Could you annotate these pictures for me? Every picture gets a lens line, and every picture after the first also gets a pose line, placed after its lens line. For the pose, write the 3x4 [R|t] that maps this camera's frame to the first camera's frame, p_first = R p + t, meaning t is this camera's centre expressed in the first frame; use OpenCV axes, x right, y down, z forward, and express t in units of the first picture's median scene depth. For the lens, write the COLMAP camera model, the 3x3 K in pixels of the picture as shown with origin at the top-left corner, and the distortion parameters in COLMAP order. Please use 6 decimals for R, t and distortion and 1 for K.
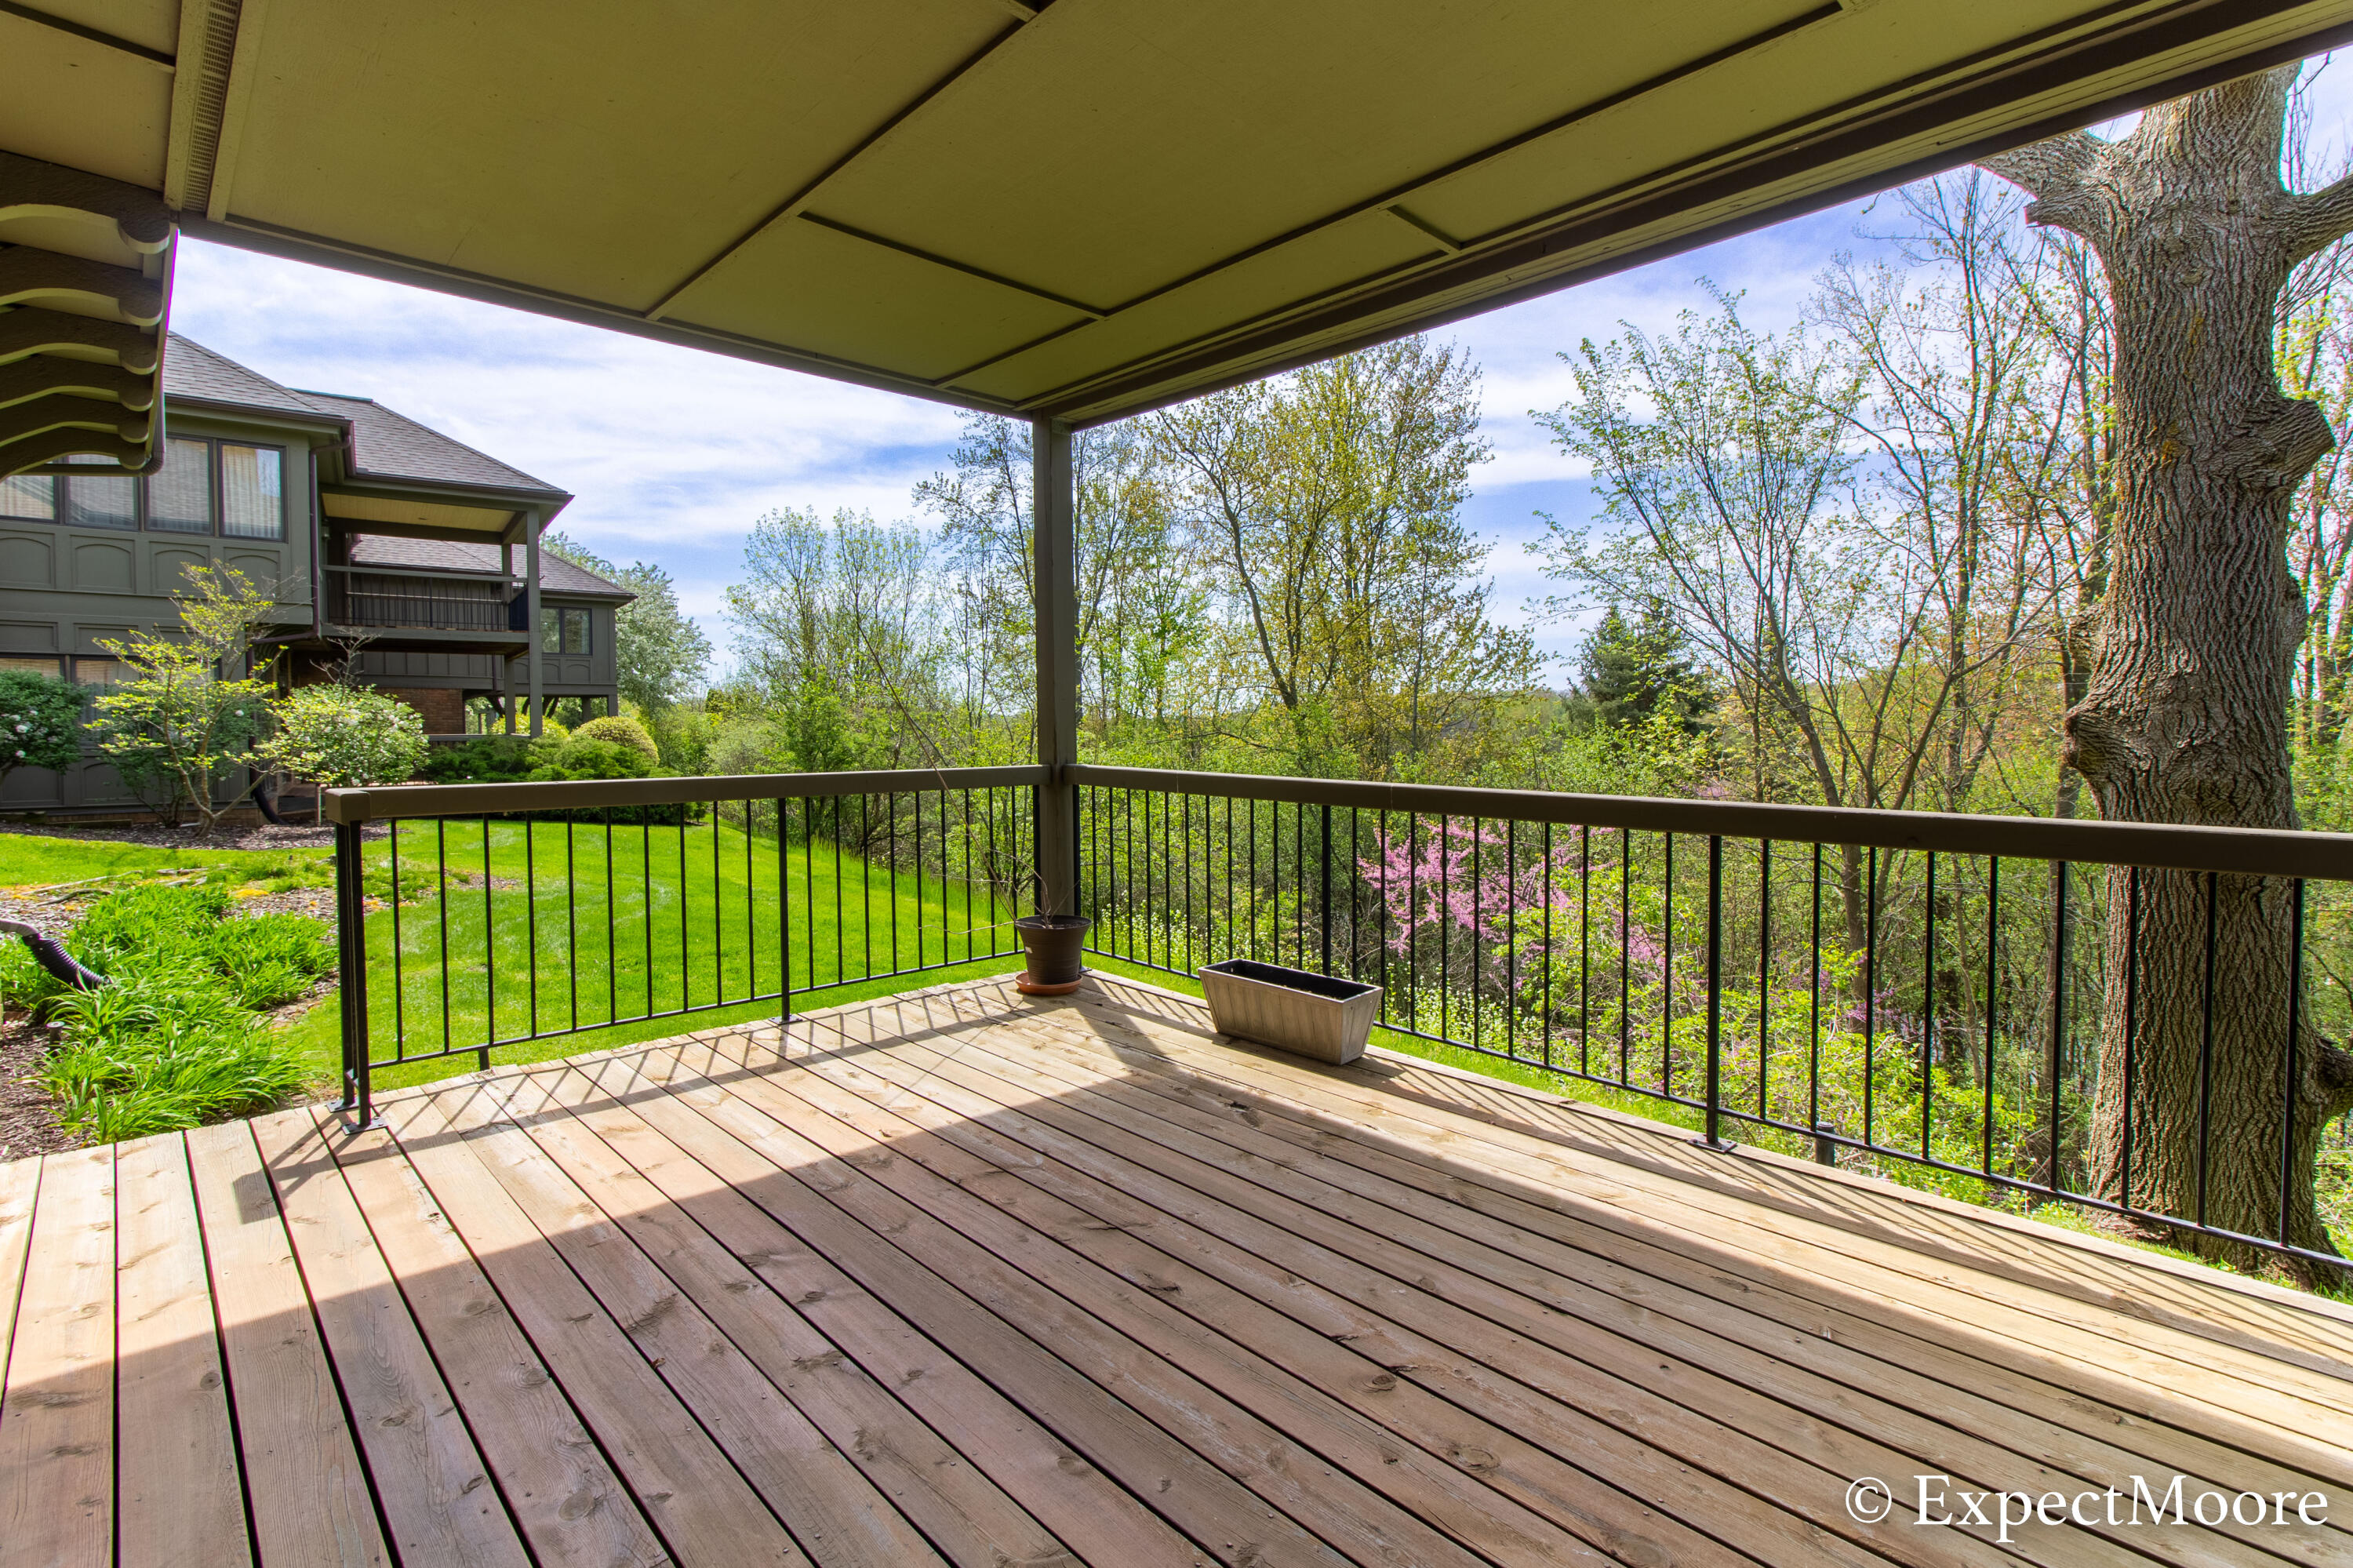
lens RADIAL K [[1092.3, 0, 1174.6], [0, 1092.3, 778.1], [0, 0, 1]] dist [0.009416, 0.000782]
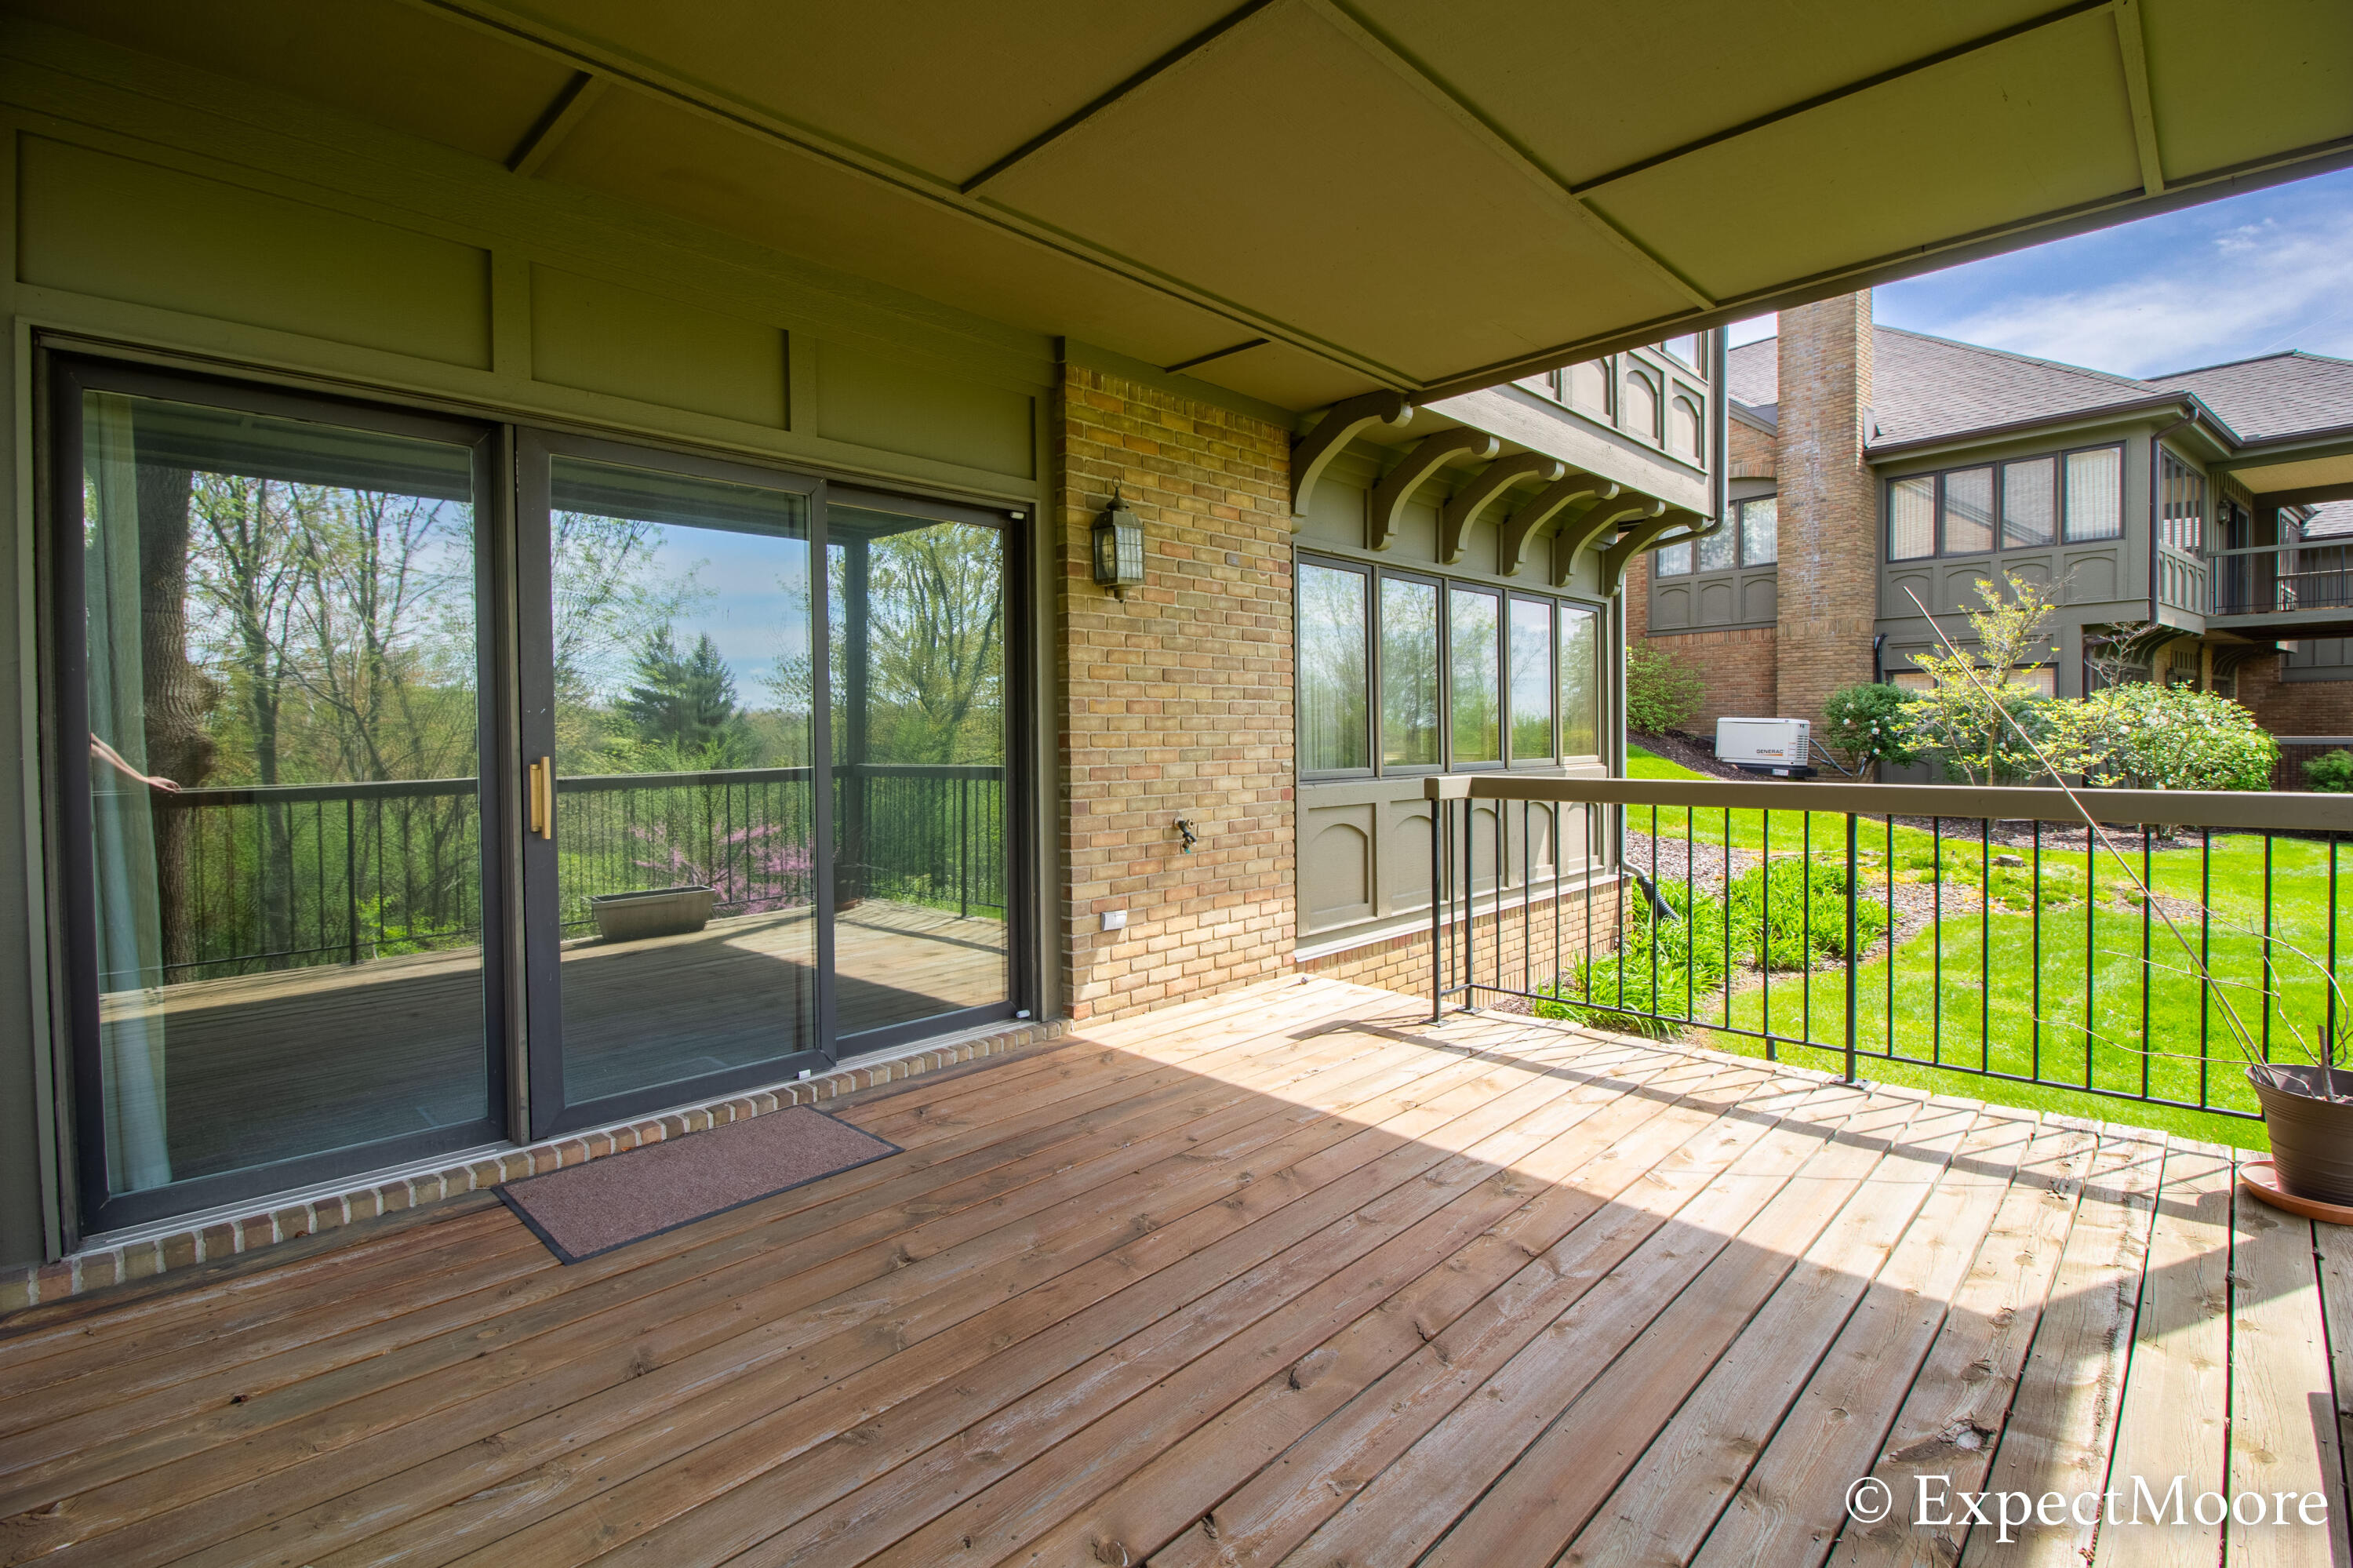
lens RADIAL K [[1092.3, 0, 1174.9], [0, 1092.3, 767.8], [0, 0, 1]] dist [0.009416, 0.000782]
pose [[0.060626, 0.033350, -0.997603, 0.508617], [-0.045170, 0.998509, 0.030635, -0.020464], [0.997138, 0.043205, 0.062042, 0.512325]]
